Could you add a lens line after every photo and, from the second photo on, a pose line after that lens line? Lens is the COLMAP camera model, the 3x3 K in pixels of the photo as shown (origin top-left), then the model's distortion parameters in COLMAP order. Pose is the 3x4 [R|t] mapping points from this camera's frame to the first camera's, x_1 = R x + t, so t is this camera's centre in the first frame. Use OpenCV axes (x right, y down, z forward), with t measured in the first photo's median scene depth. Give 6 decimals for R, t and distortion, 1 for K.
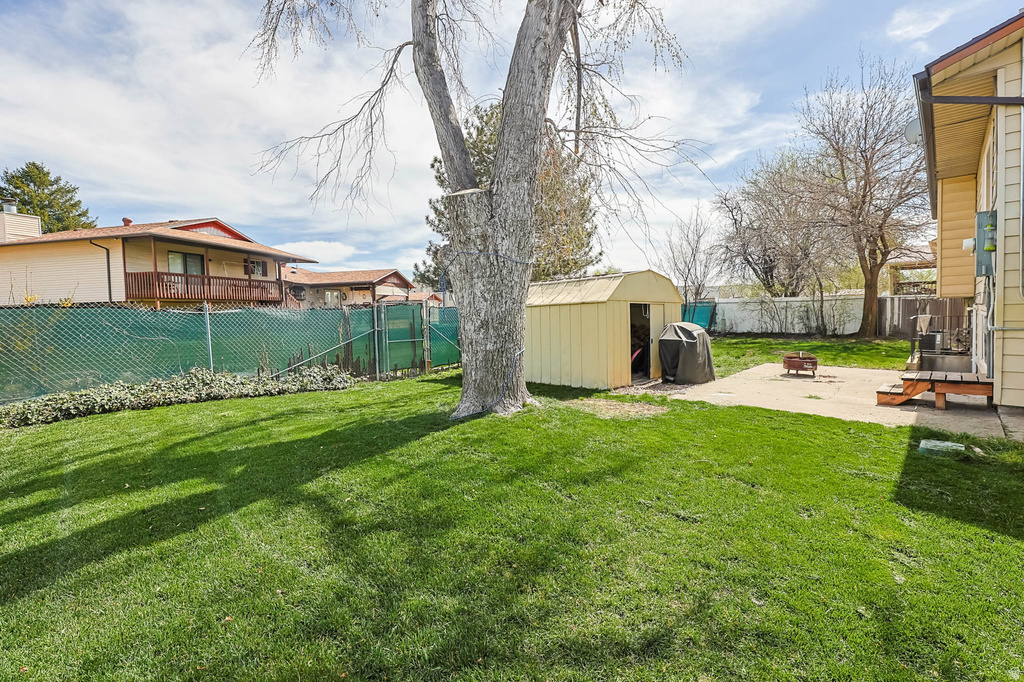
lens RADIAL K [[476.6, 0, 512.0], [0, 476.6, 341.0], [0, 0, 1]] dist [0.033700, 0.000246]
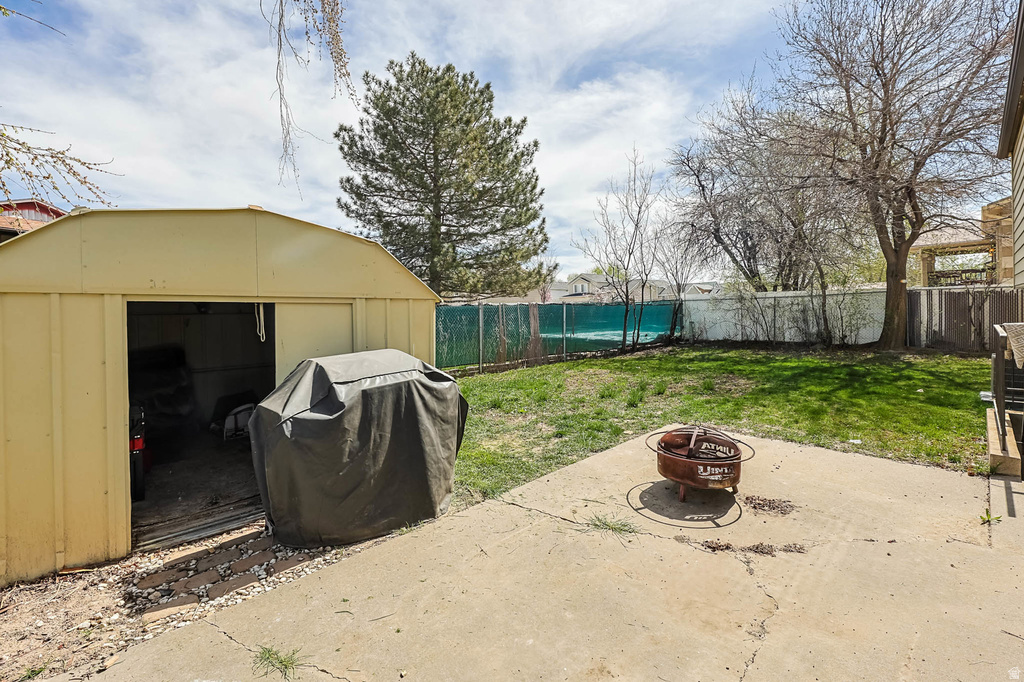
lens RADIAL K [[441.0, 0, 510.1], [0, 441.0, 325.2], [0, 0, 1]] dist [-0.002523, -0.000385]
pose [[0.998645, 0.005680, -0.051730, 0.206632], [-0.007746, 0.999177, -0.039829, -0.010945], [0.051462, 0.040175, 0.997867, 0.320436]]
